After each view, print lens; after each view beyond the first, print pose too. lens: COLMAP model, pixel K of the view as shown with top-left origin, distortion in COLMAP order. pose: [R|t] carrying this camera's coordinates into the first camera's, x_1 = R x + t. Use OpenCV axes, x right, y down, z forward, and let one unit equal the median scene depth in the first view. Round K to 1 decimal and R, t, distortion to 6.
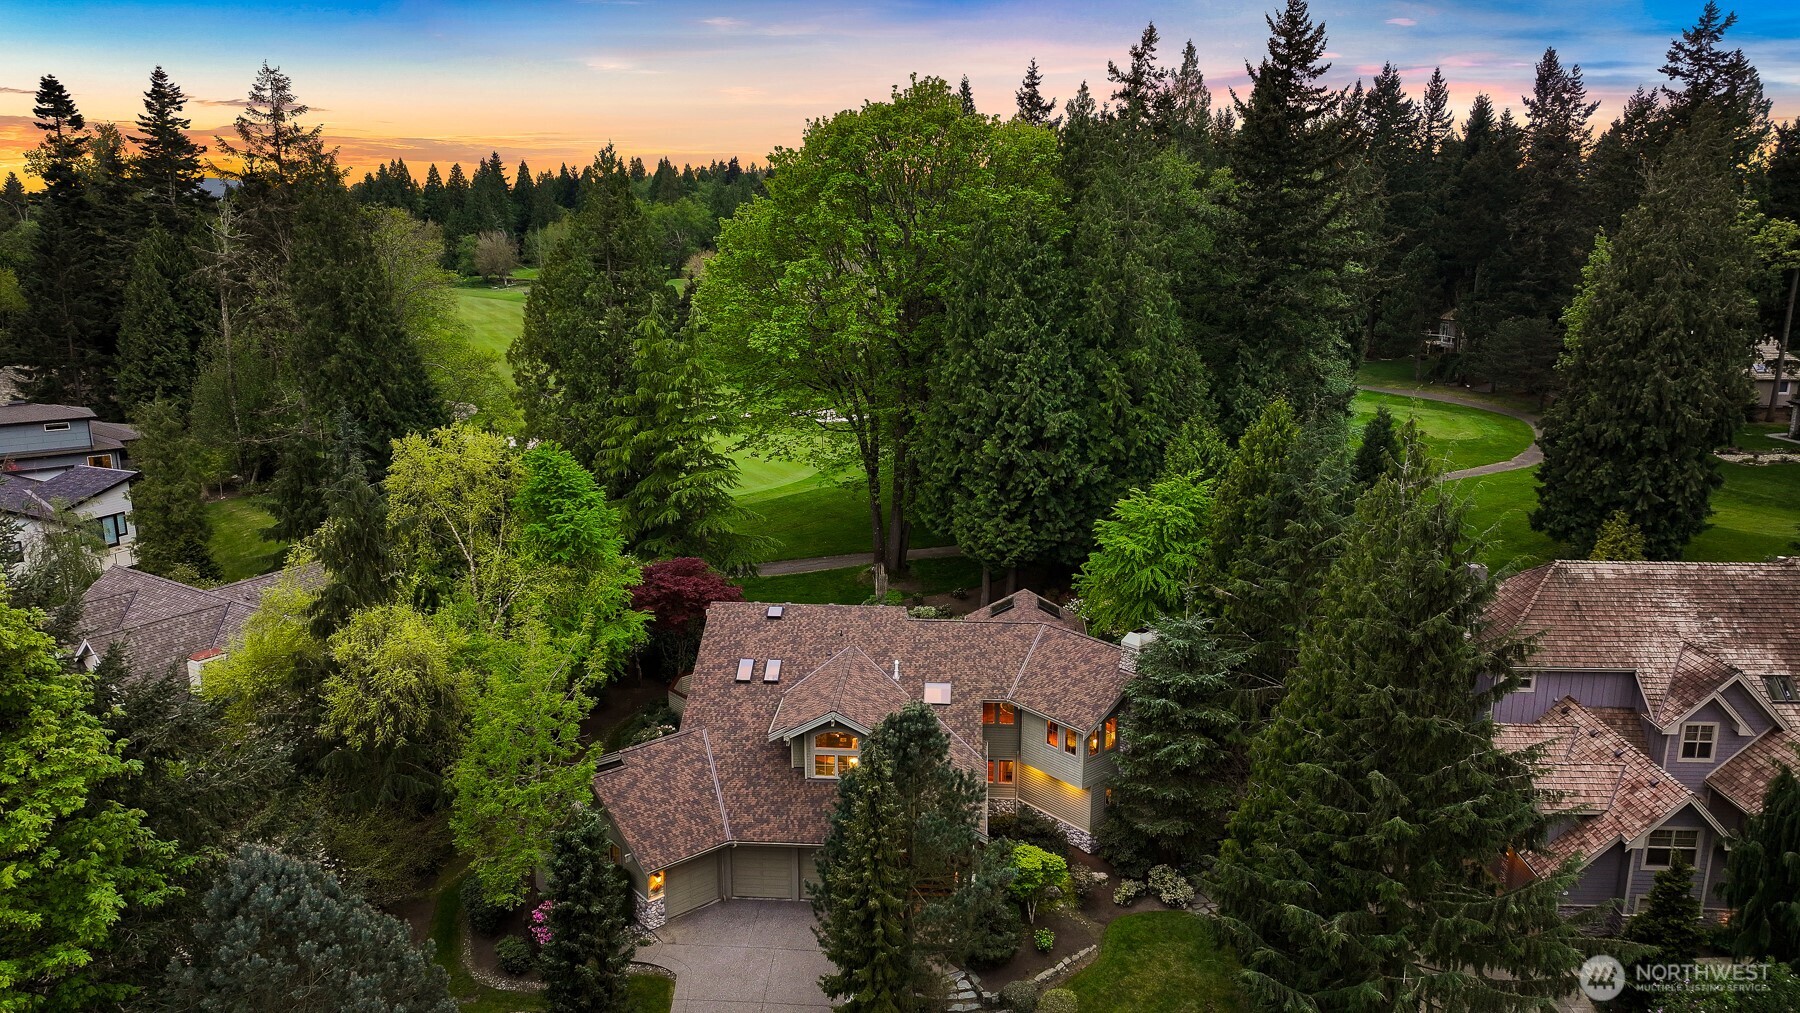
lens RADIAL K [[1263.2, 0, 906.1], [0, 1263.2, 500.9], [0, 0, 1]] dist [0.006568, 0.010147]
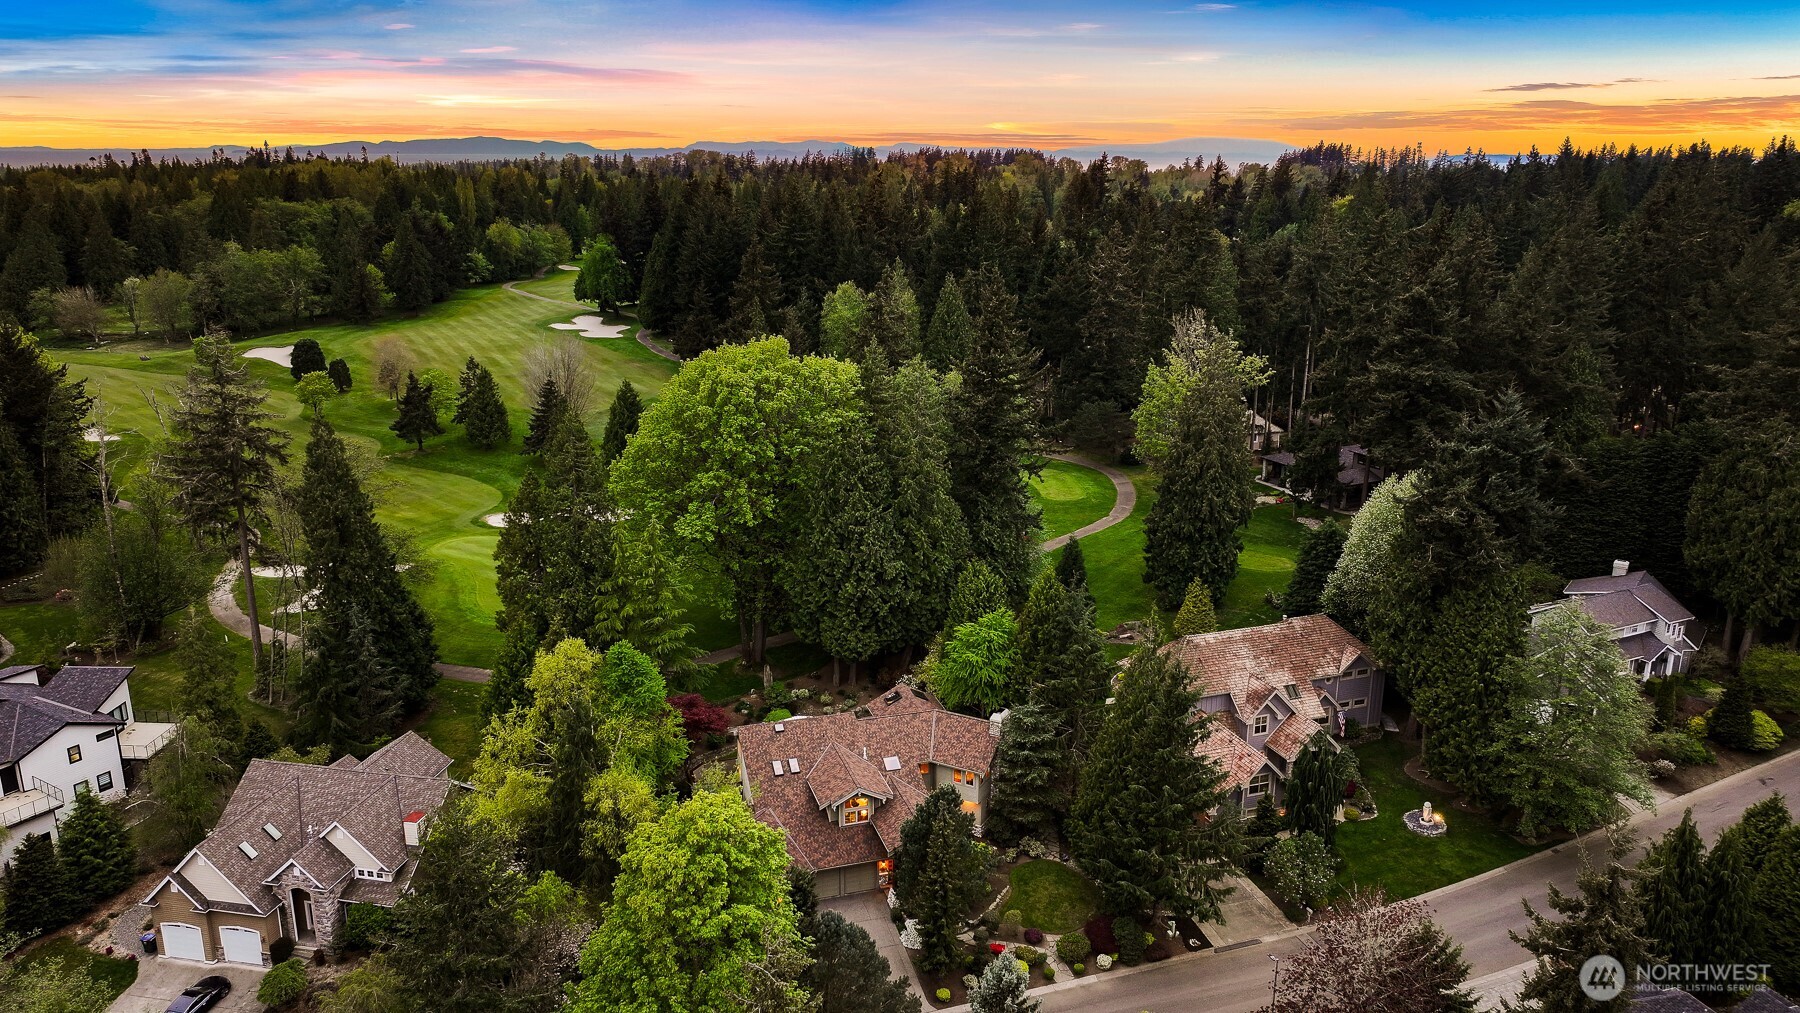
lens RADIAL K [[1263.2, 0, 906.1], [0, 1263.2, 500.9], [0, 0, 1]] dist [0.006568, 0.010147]
pose [[0.934055, -0.096309, 0.343898, -0.502121], [0.084067, 0.995186, 0.050372, -0.283128], [-0.347094, -0.018140, 0.937655, -0.609573]]
